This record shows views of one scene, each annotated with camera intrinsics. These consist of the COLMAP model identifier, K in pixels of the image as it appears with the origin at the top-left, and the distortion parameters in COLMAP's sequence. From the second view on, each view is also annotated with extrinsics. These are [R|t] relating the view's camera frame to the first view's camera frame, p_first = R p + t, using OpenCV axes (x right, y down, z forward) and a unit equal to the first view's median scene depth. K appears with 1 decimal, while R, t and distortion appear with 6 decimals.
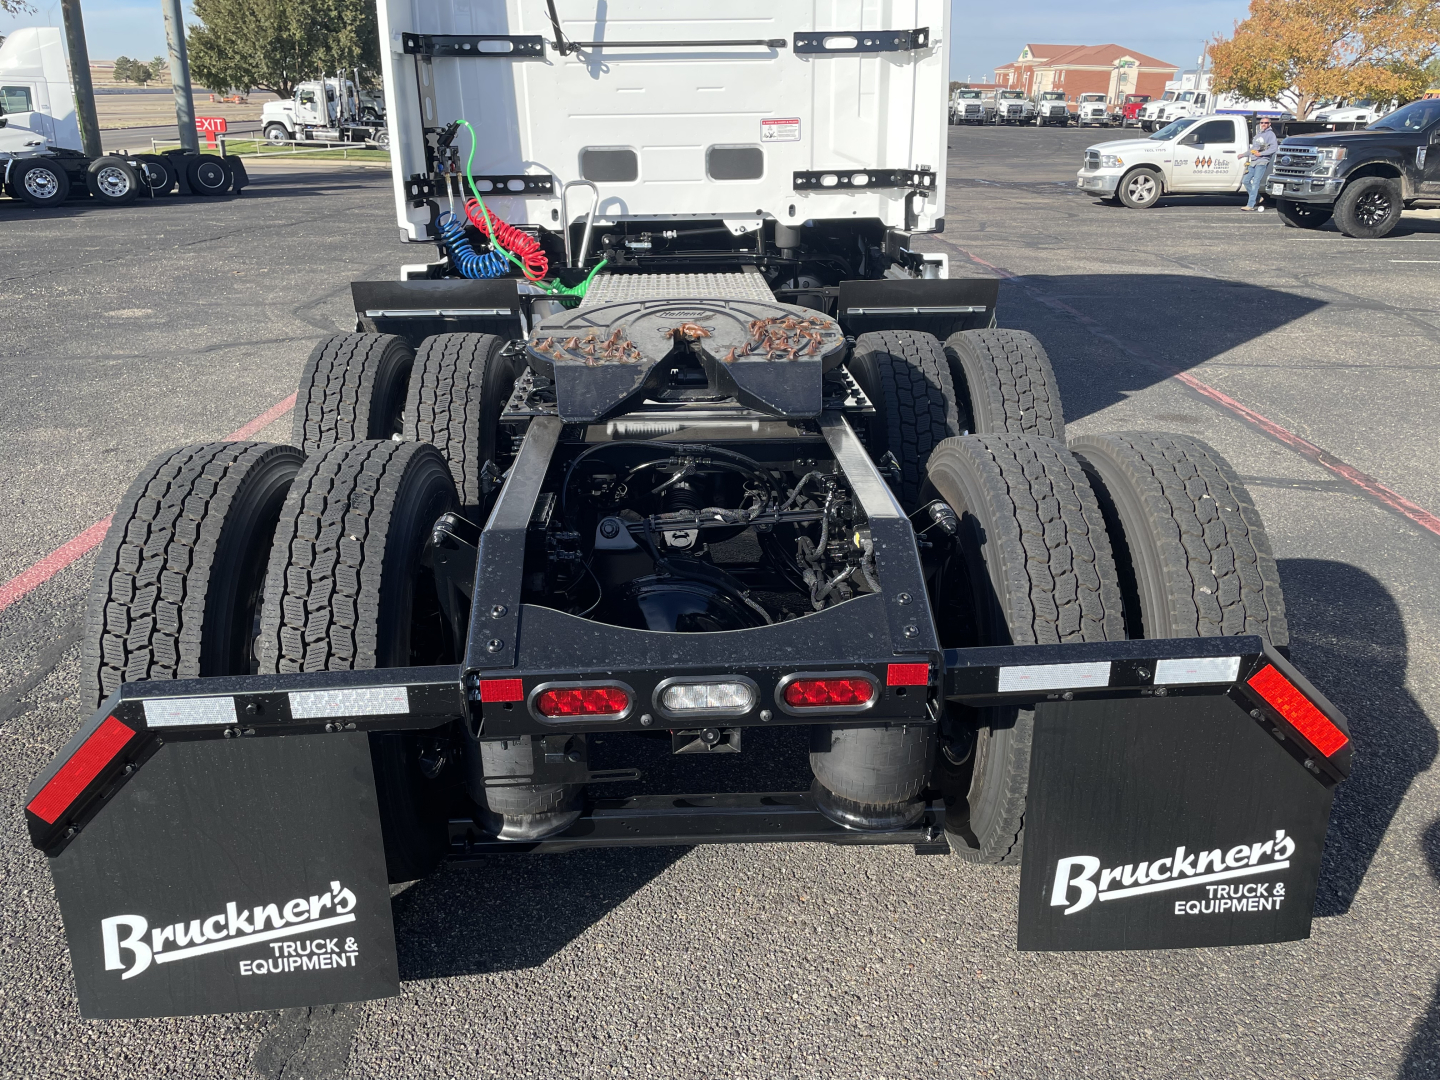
lens RADIAL K [[1066.4, 0, 724.8], [0, 1066.4, 525.1], [0, 0, 1]] dist [0.083442, -0.103698]
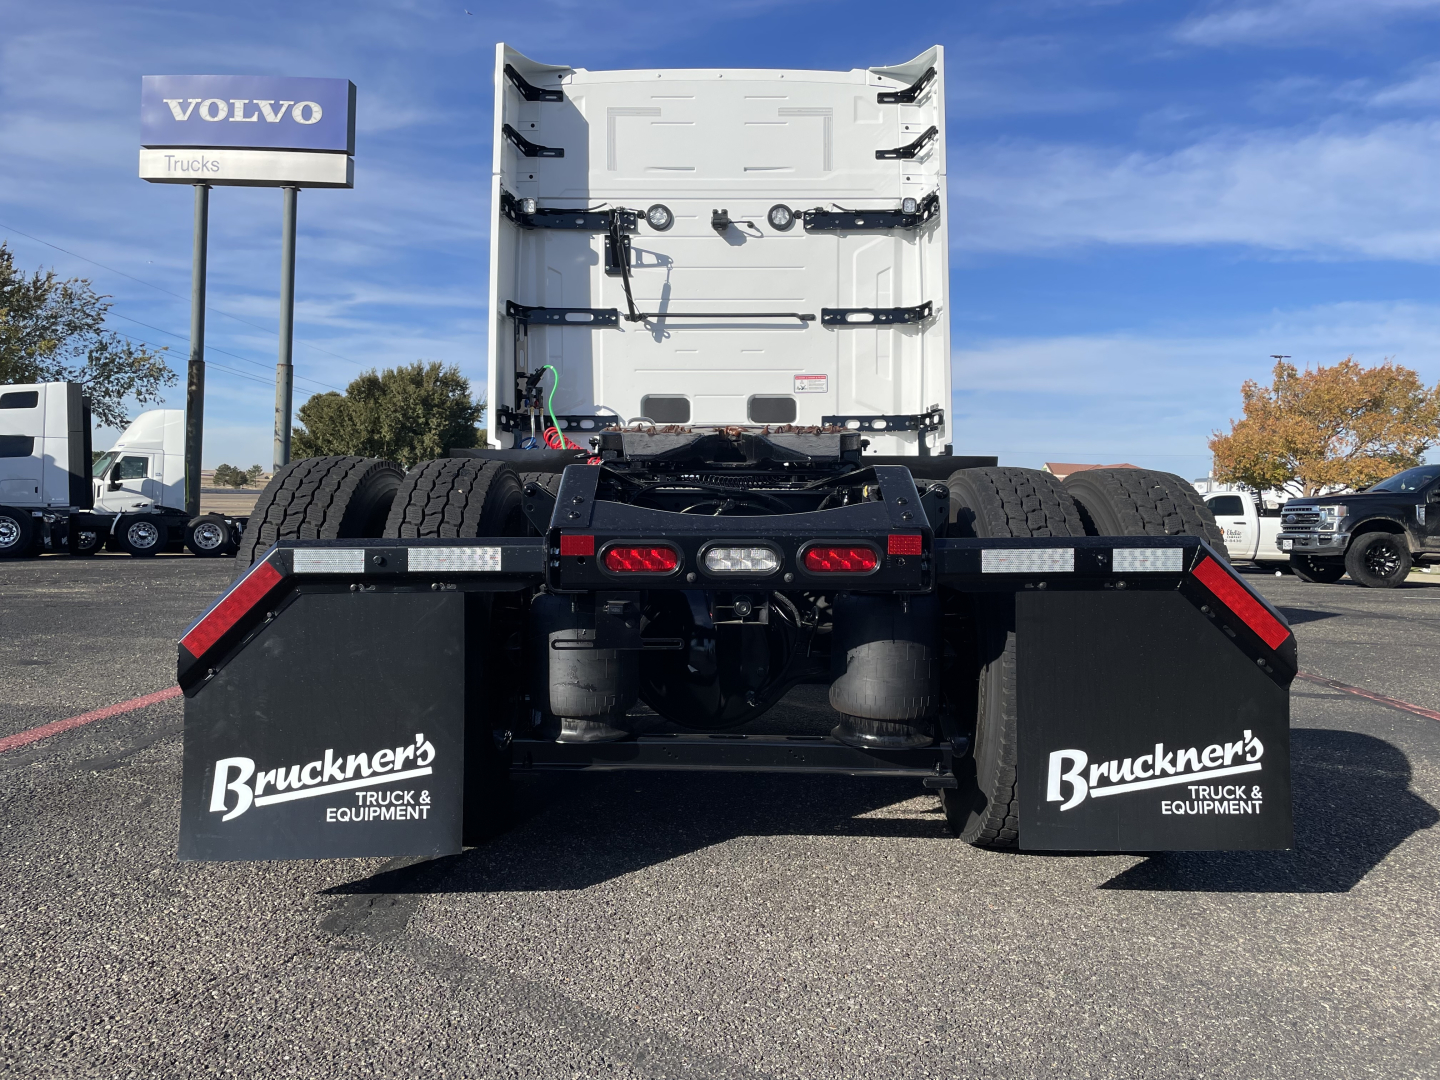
lens RADIAL K [[1067.3, 0, 720.0], [0, 1067.3, 540.0], [0, 0, 1]] dist [0.091907, -0.117362]
pose [[0.999003, 0.014592, -0.042202, 0.003985], [-0.027966, 0.941244, -0.336566, 0.208079], [0.034812, 0.337411, 0.940714, -0.062342]]
